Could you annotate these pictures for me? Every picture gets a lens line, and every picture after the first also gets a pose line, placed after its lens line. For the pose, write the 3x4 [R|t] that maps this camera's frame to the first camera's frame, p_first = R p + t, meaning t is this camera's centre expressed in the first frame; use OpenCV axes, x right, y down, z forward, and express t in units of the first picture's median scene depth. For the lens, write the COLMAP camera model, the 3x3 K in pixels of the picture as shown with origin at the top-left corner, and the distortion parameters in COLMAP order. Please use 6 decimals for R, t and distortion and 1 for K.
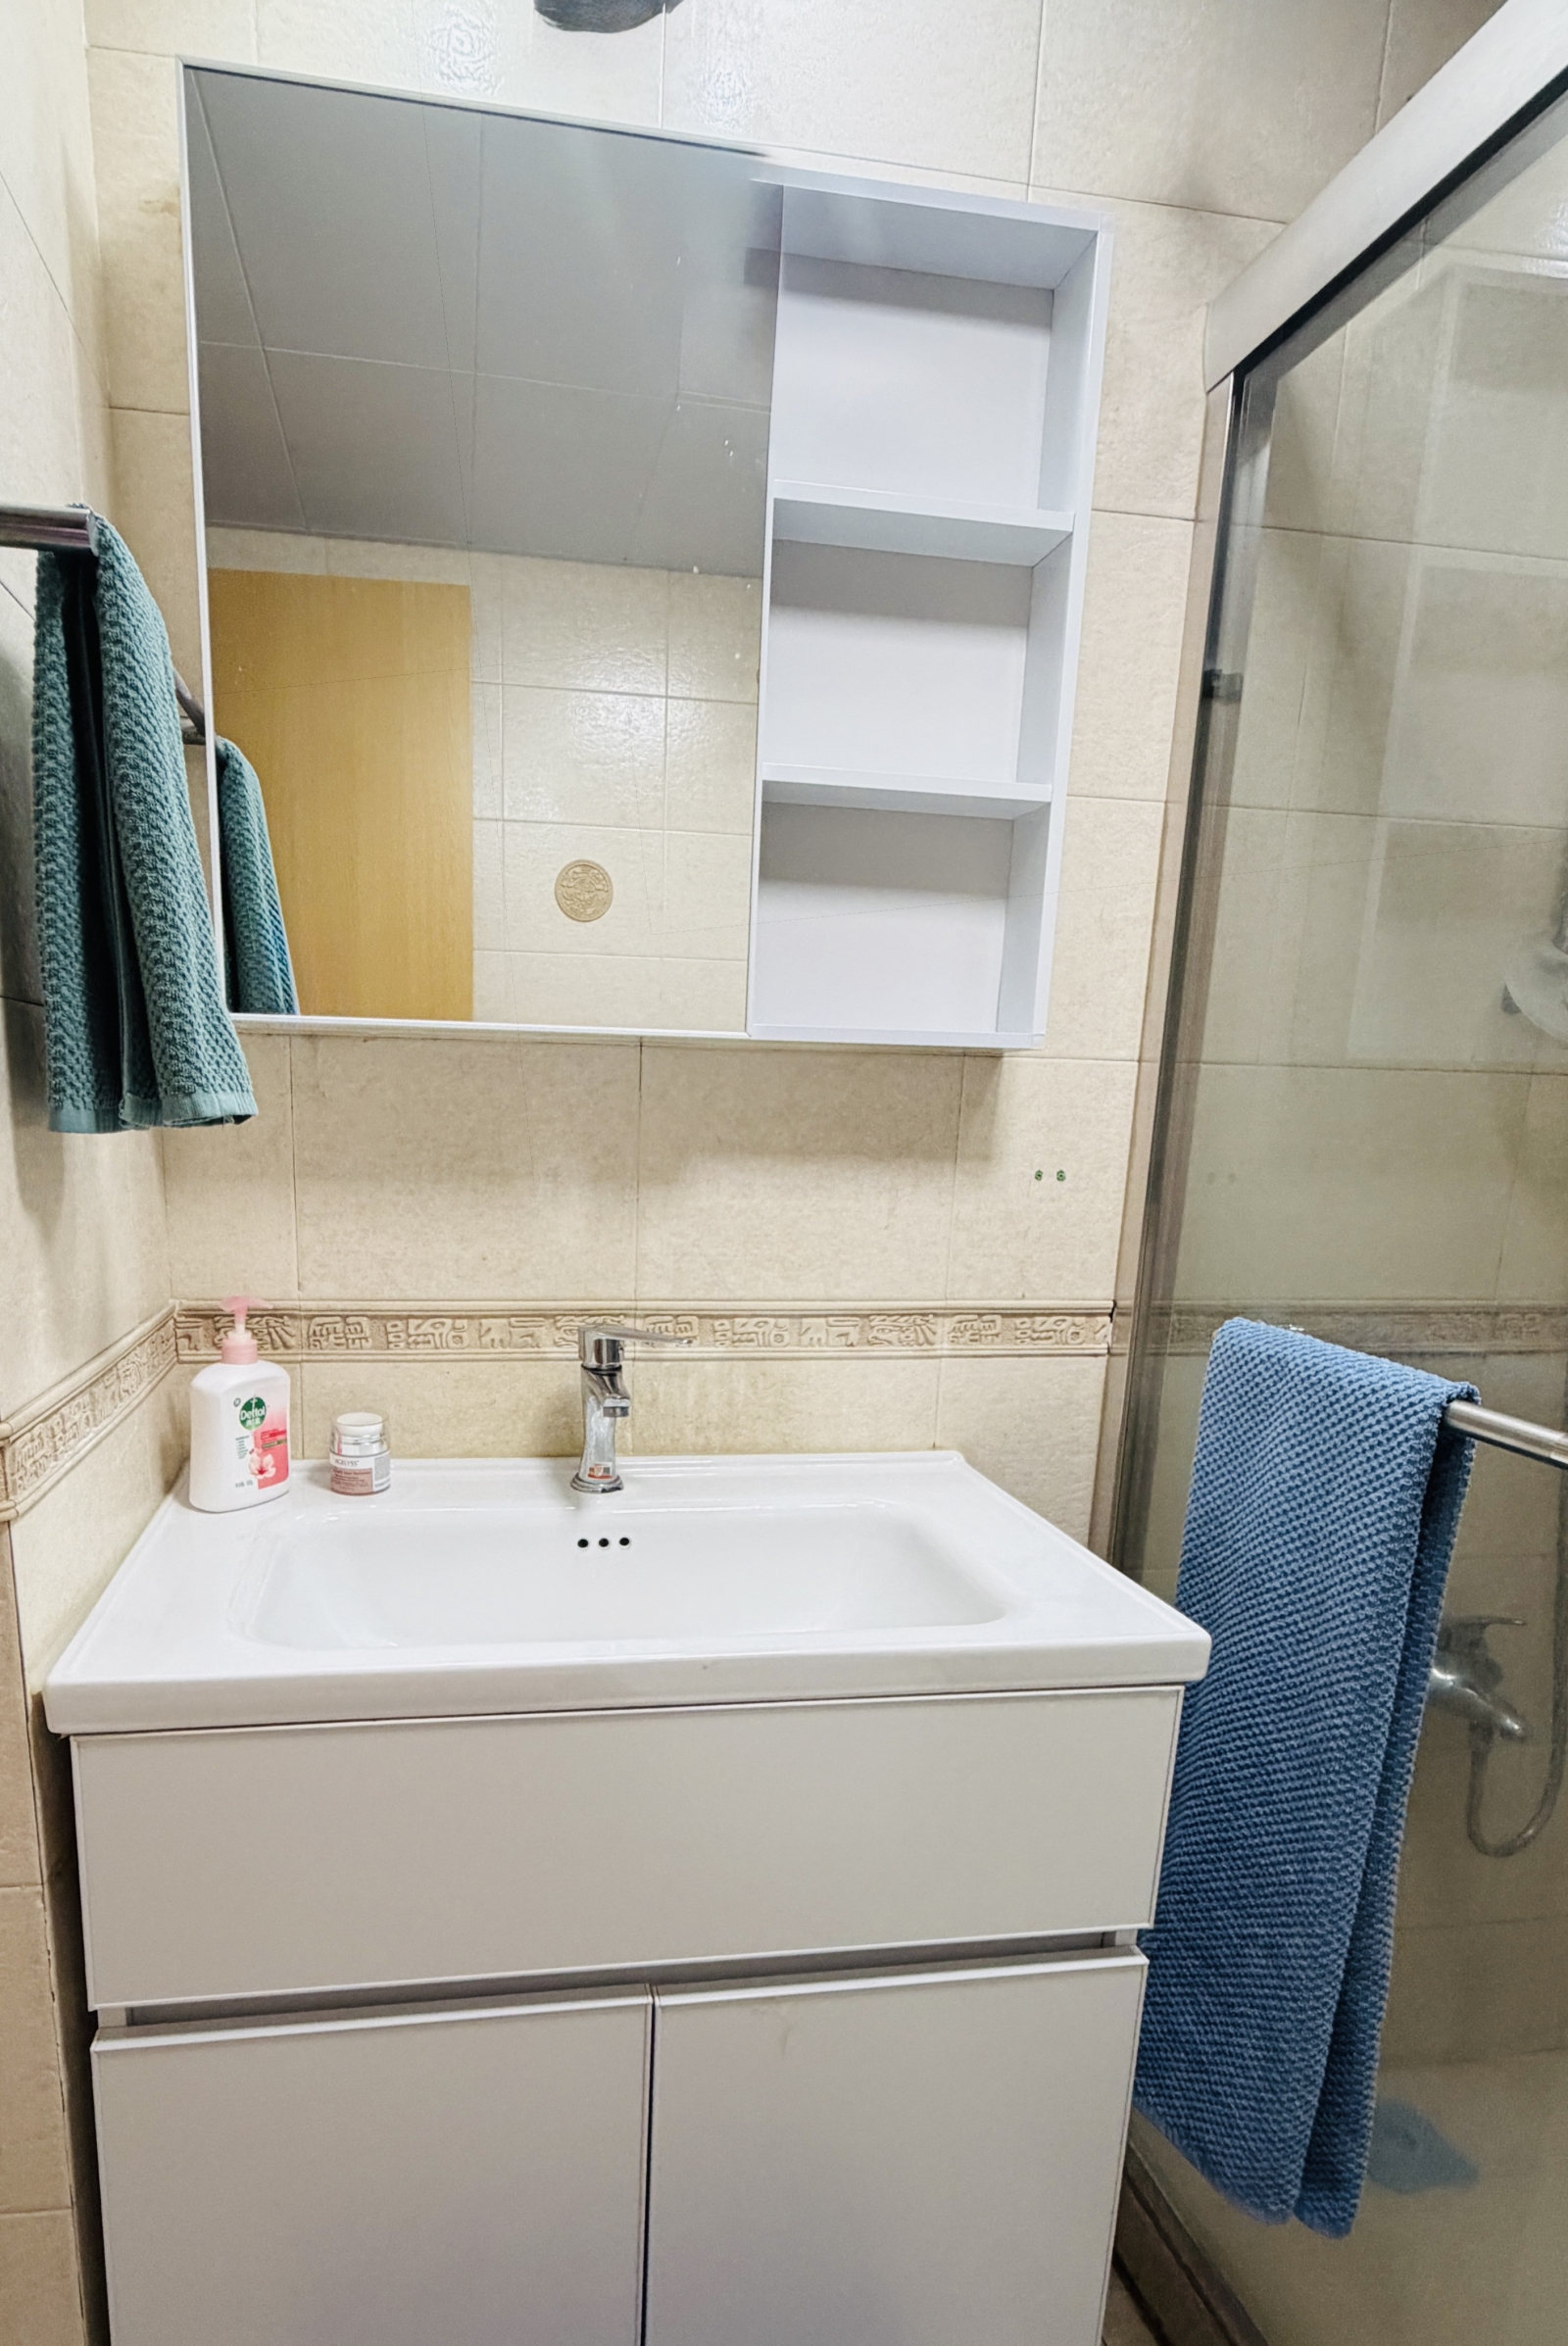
lens RADIAL K [[1101.8, 0, 783.5], [0, 1101.8, 1324.3], [0, 0, 1]] dist [0.000806, 0.000230]
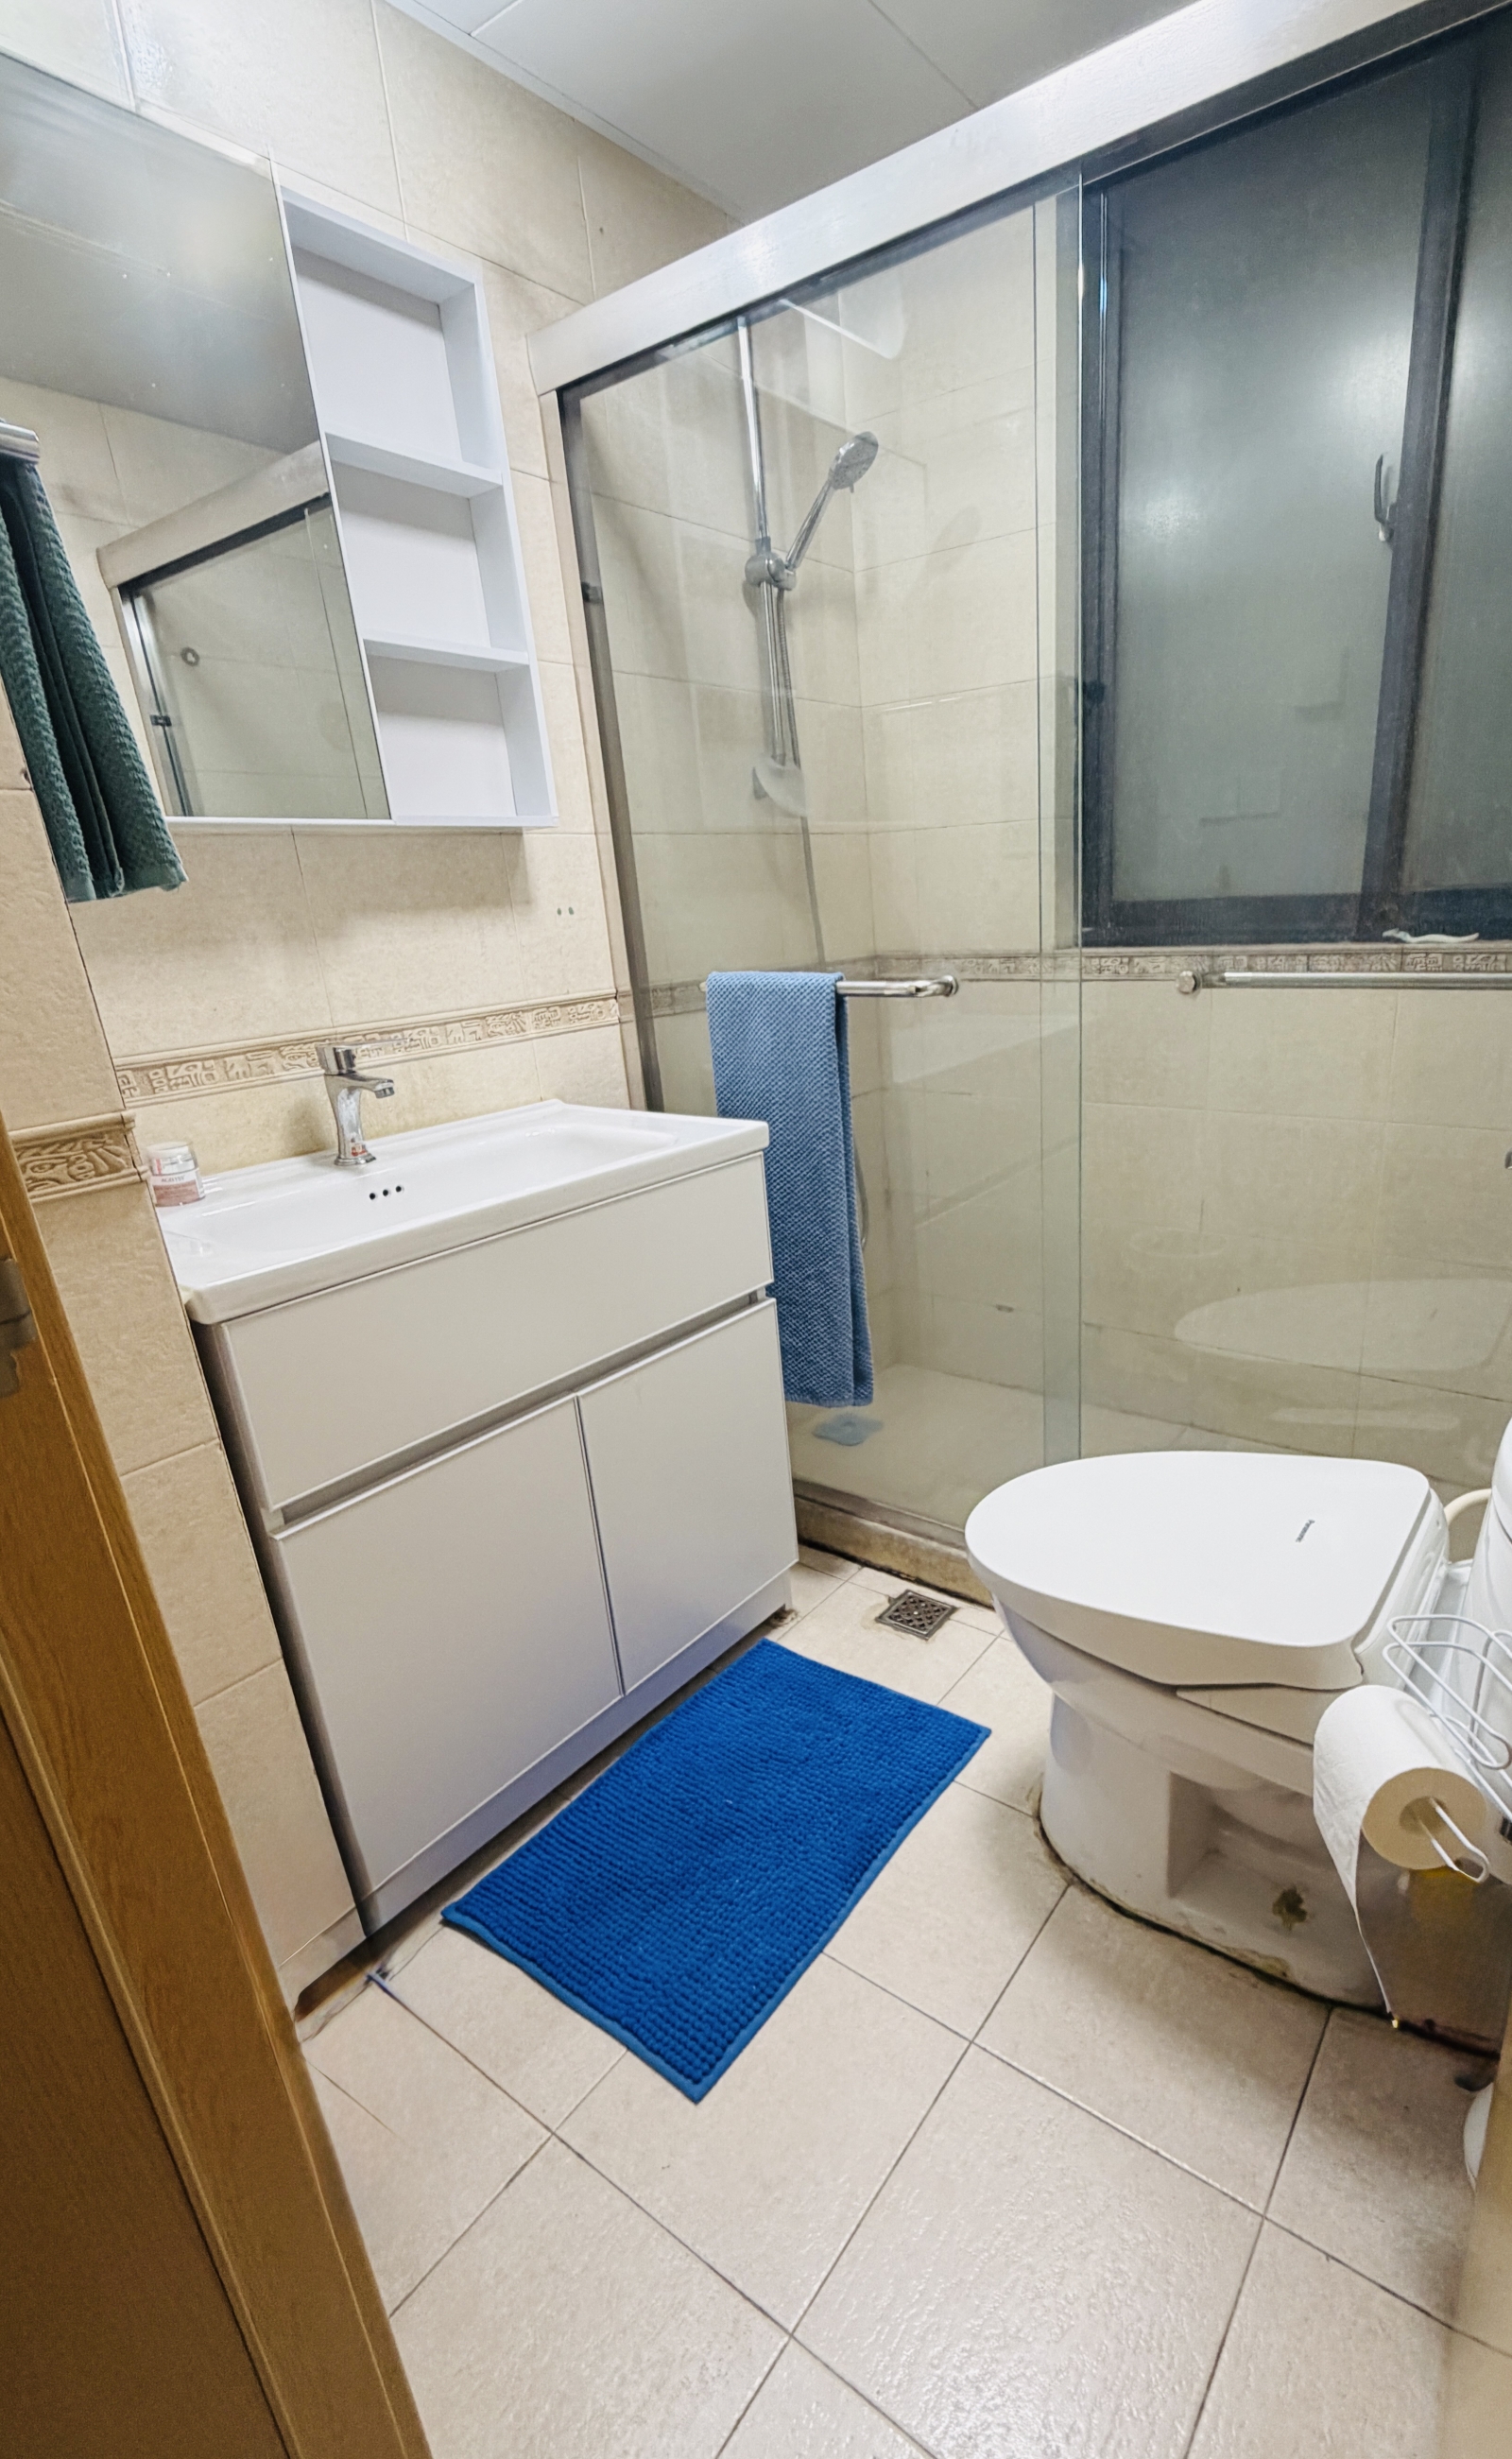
lens RADIAL K [[1180.3, 0, 758.0], [0, 1180.3, 1227.8], [0, 0, 1]] dist [0.001234, 0.000185]
pose [[0.733716, -0.247937, 0.632605, -0.732586], [0.213961, 0.967988, 0.131225, 0.137649], [-0.644889, 0.039071, 0.763277, -0.423833]]
